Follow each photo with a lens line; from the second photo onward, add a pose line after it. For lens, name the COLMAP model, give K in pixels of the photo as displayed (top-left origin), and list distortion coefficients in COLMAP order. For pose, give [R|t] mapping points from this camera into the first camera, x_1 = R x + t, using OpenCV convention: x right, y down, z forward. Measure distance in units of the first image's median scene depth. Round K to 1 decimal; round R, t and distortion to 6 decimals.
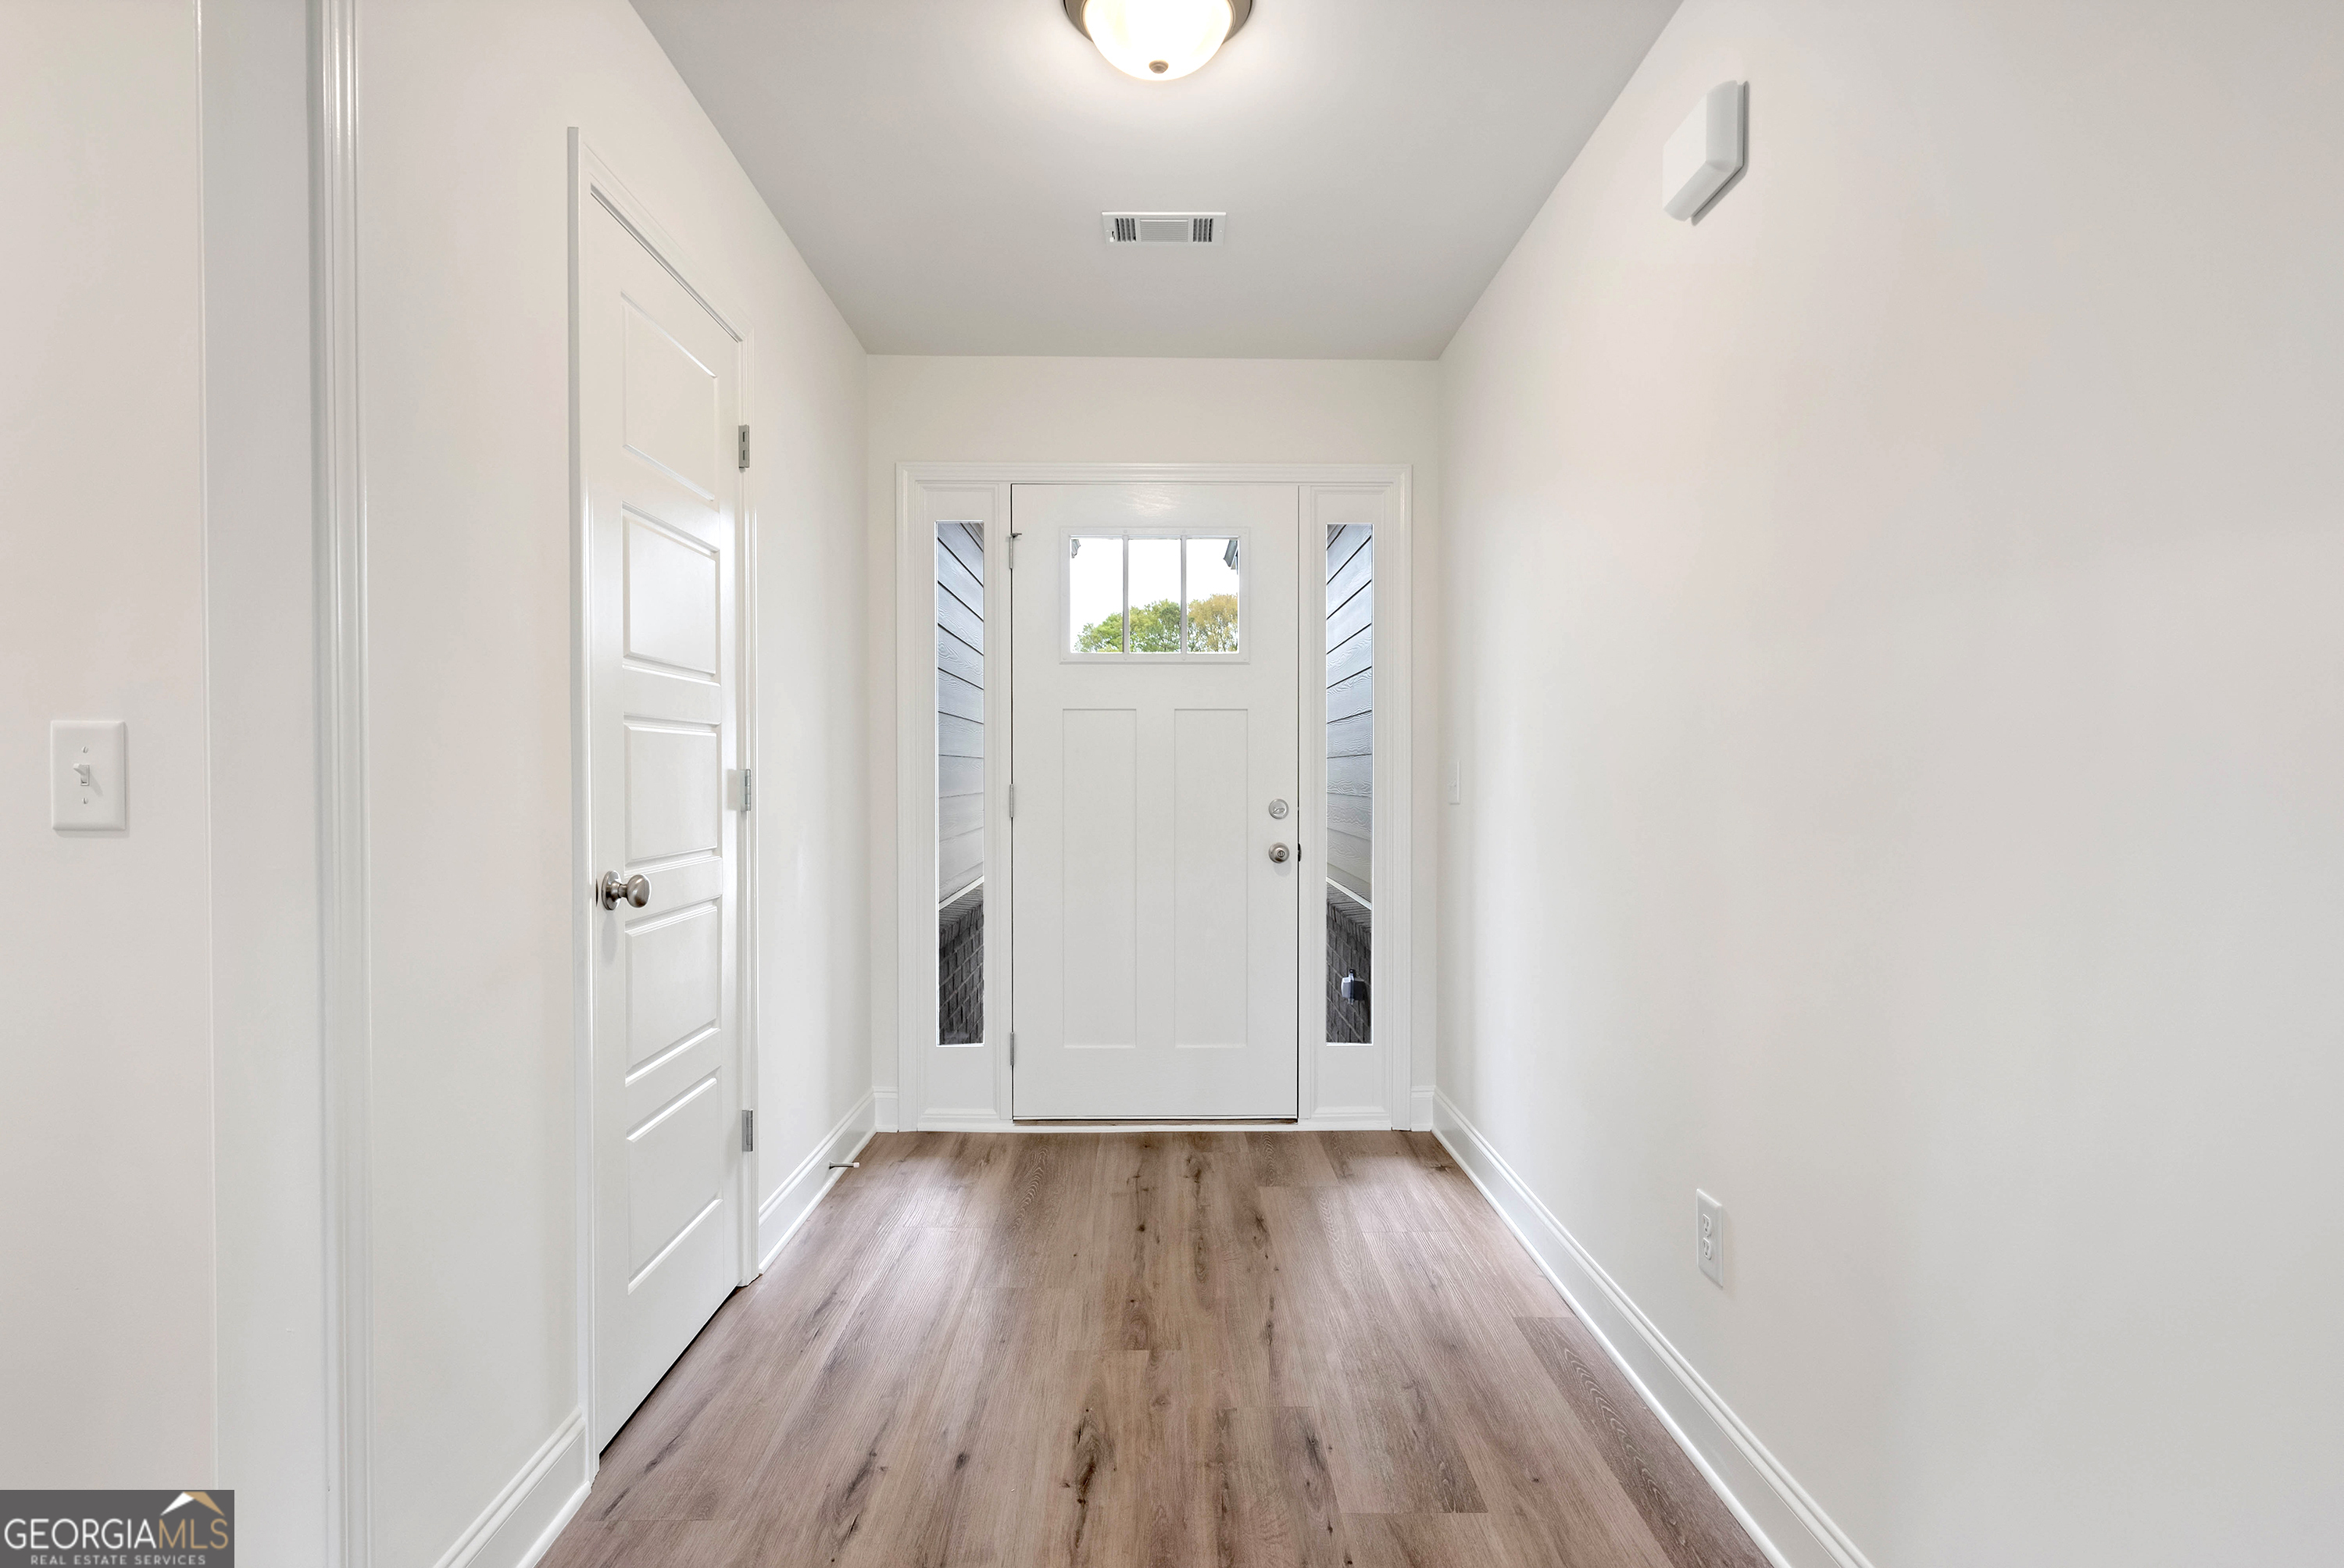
lens RADIAL K [[1241.6, 0, 1172.2], [0, 1241.6, 784.3], [0, 0, 1]] dist [0.001058, 0.000771]
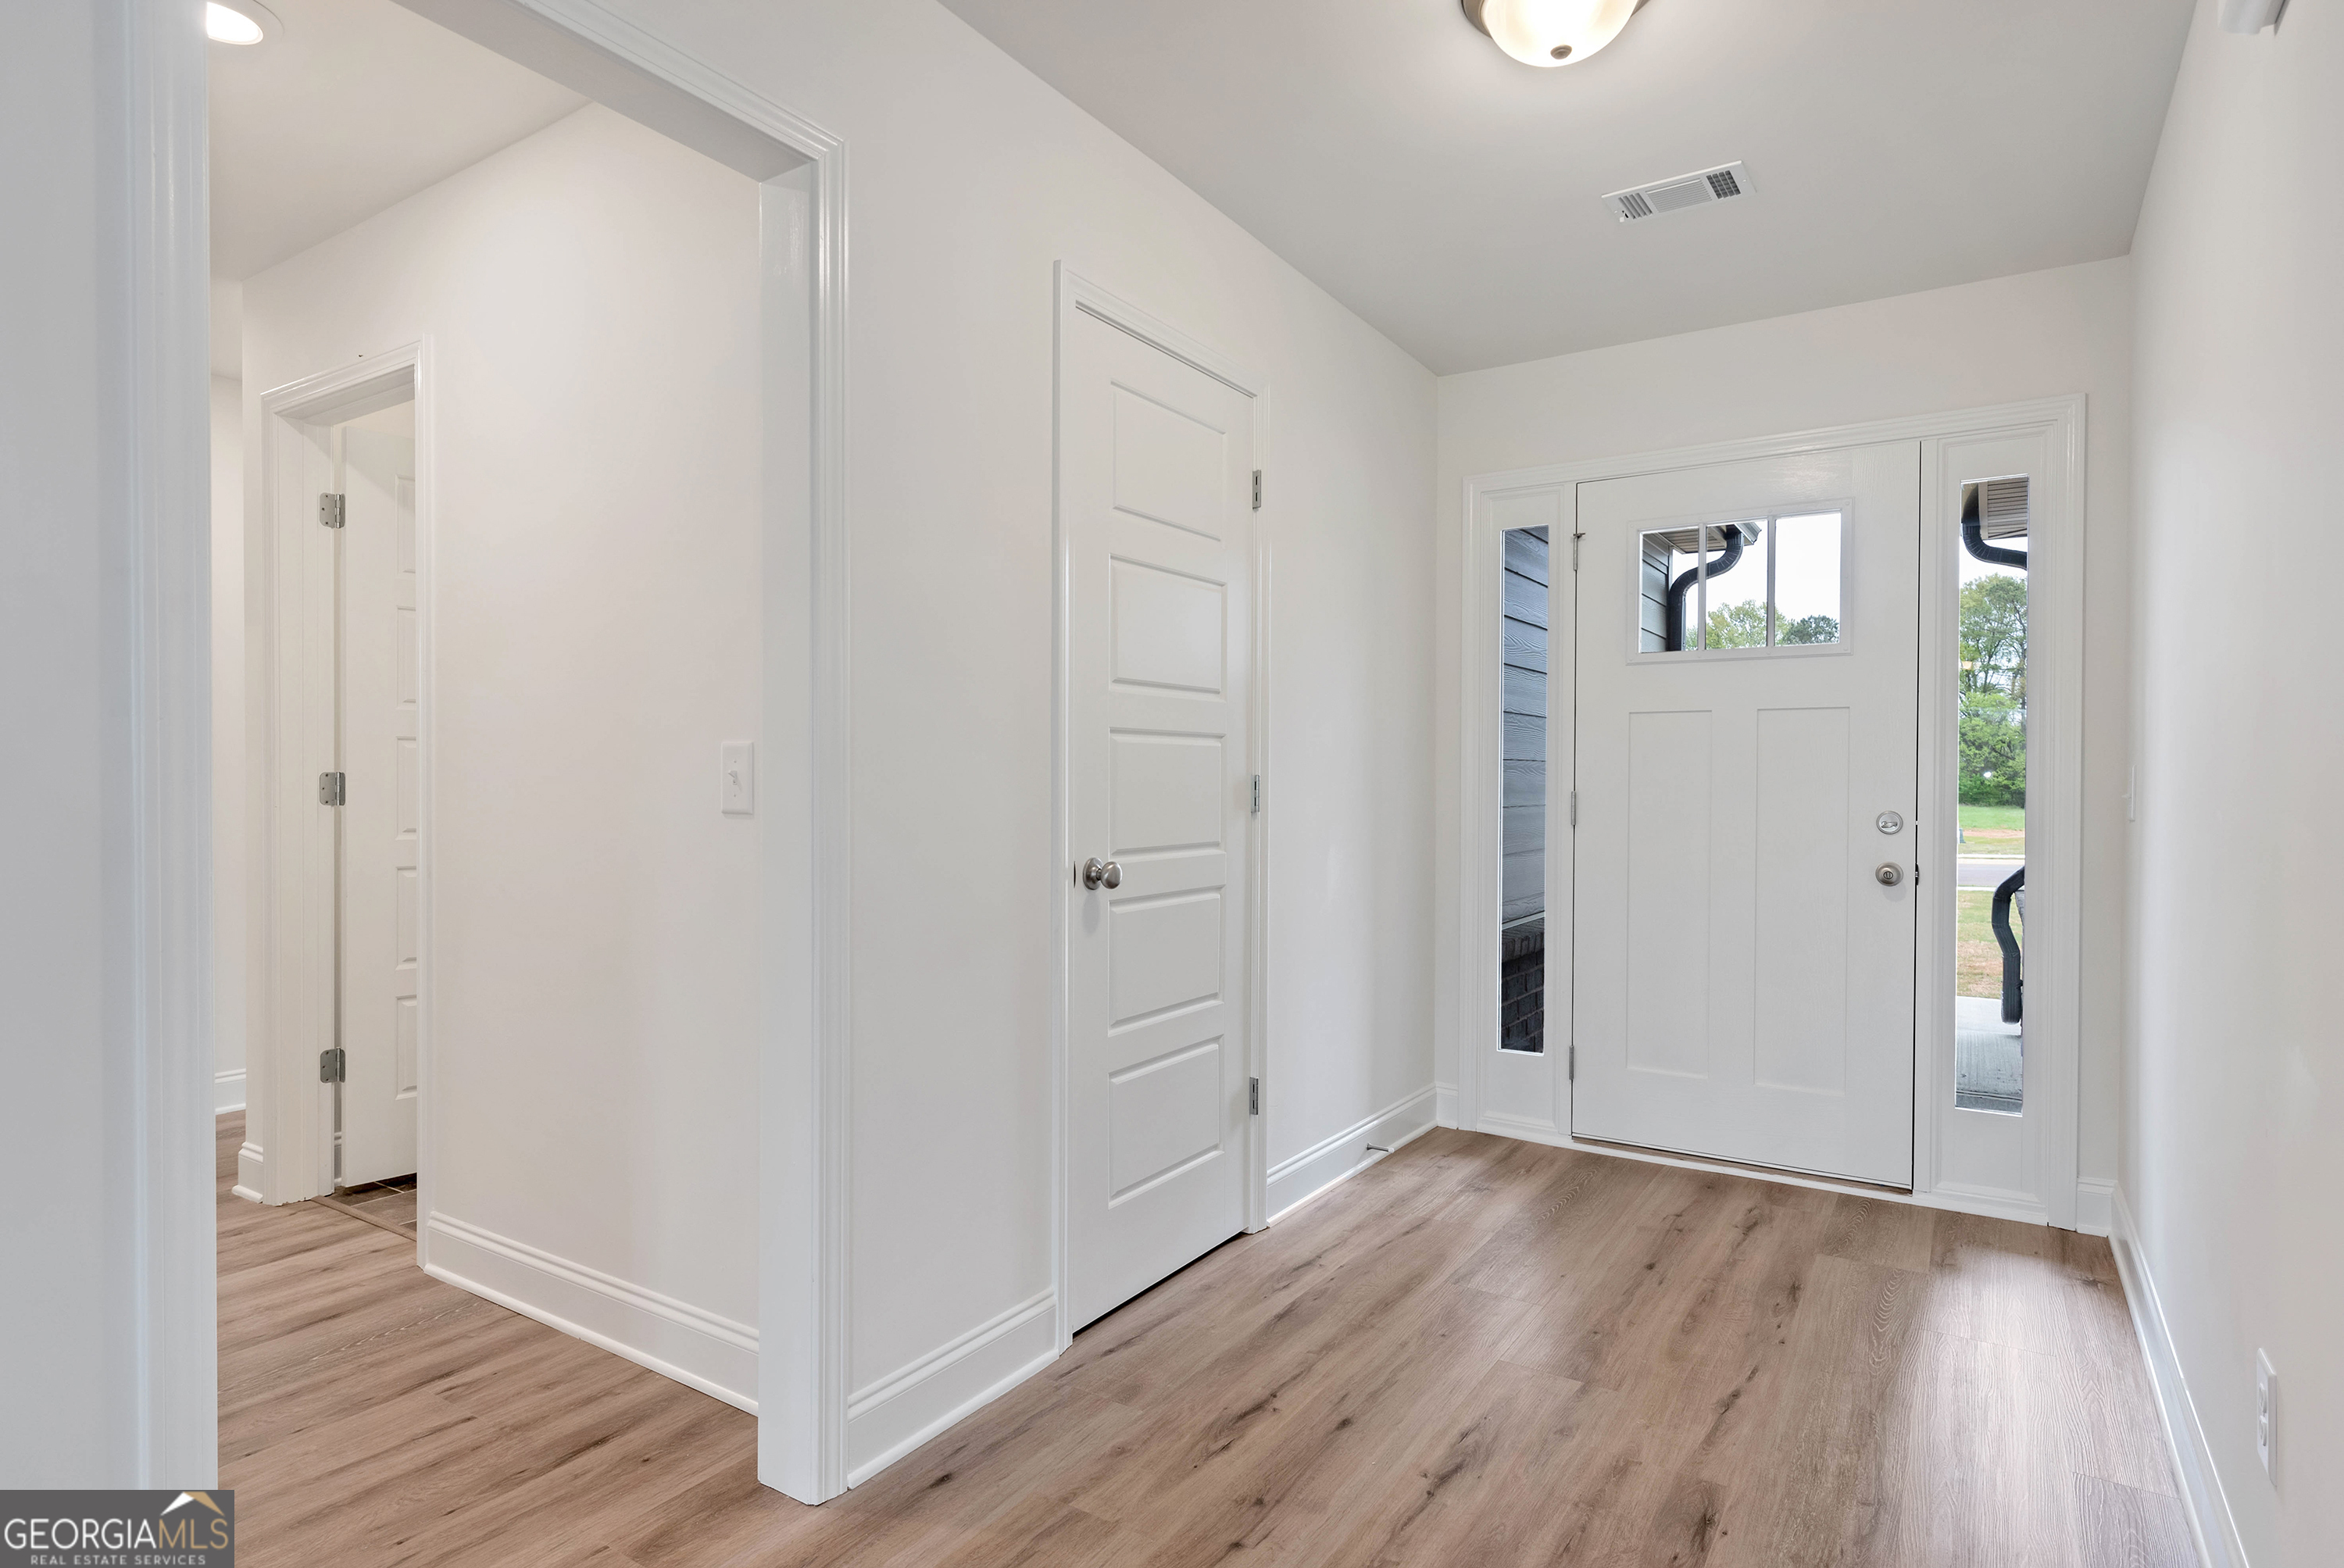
lens RADIAL K [[1241.6, 0, 1172.3], [0, 1241.6, 784.2], [0, 0, 1]] dist [0.001058, 0.000771]
pose [[0.830063, 0.005476, -0.557643, 0.222743], [-0.008655, 0.999958, -0.003064, 0.000412], [0.557603, 0.007370, 0.830075, 0.022753]]
